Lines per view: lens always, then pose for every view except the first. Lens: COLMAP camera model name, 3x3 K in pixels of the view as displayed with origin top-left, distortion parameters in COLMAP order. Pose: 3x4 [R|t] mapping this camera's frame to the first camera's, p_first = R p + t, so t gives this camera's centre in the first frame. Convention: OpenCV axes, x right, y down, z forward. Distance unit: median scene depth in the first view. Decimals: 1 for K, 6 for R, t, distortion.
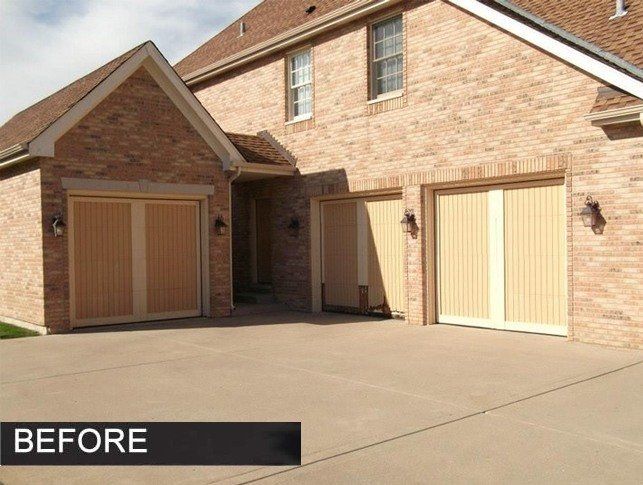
lens RADIAL K [[650.0, 0, 361.6], [0, 650.0, 245.7], [0, 0, 1]] dist [0.003454, 0.012665]
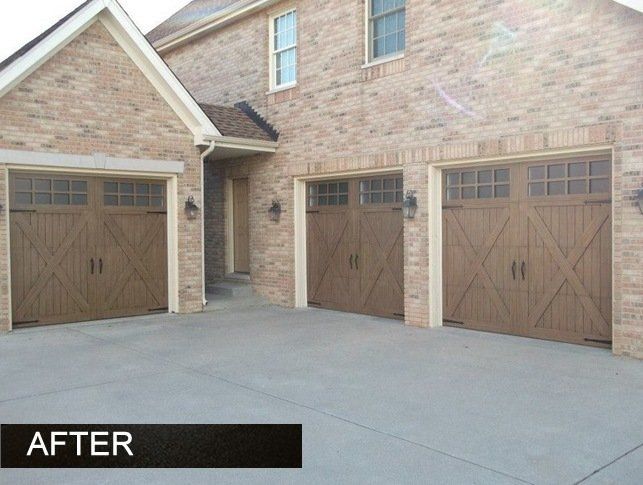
lens RADIAL K [[630.3, 0, 341.6], [0, 630.3, 238.3], [0, 0, 1]] dist [-0.017093, 0.078603]
pose [[0.999961, 0.007904, 0.003916, -0.020447], [-0.007967, 0.999832, 0.016499, -0.007013], [-0.003785, -0.016530, 0.999856, 0.175236]]
